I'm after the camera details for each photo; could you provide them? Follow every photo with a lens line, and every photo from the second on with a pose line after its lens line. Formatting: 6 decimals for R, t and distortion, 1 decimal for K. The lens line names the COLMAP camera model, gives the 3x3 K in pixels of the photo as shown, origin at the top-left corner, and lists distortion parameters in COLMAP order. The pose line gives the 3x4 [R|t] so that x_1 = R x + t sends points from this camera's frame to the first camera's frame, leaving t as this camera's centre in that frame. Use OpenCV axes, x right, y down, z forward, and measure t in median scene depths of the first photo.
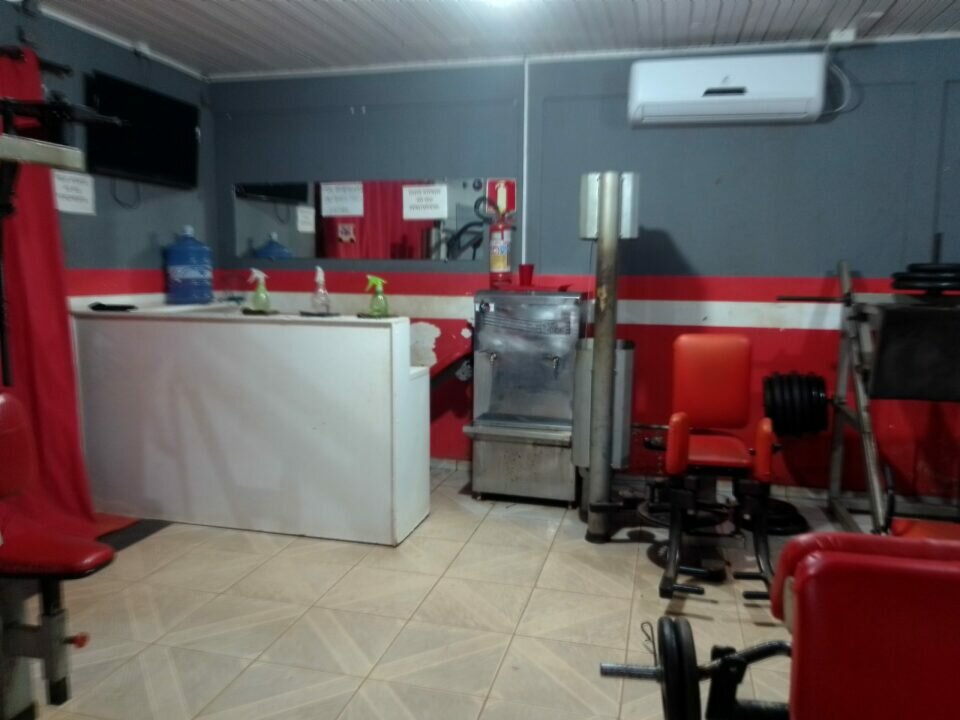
lens RADIAL K [[729.3, 0, 485.4], [0, 729.3, 361.9], [0, 0, 1]] dist [0.033149, -0.036150]
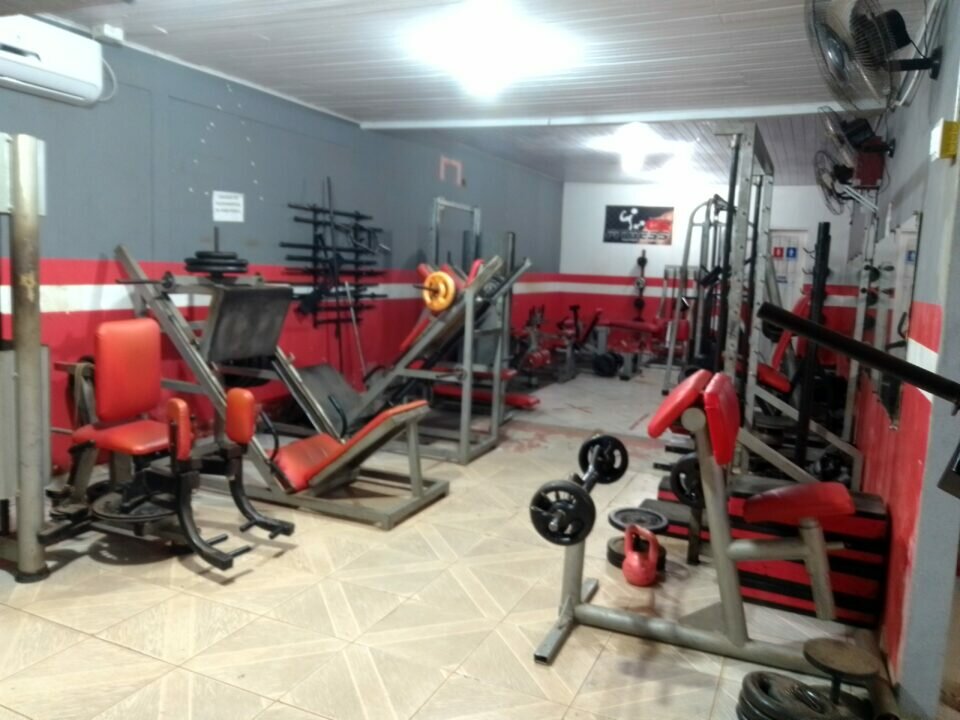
lens RADIAL K [[729.3, 0, 483.5], [0, 729.3, 356.6], [0, 0, 1]] dist [0.033149, -0.036150]
pose [[0.187351, -0.123402, 0.974511, -0.569570], [0.085906, 0.990335, 0.108890, -0.056522], [-0.978529, 0.063316, 0.196141, 0.338190]]
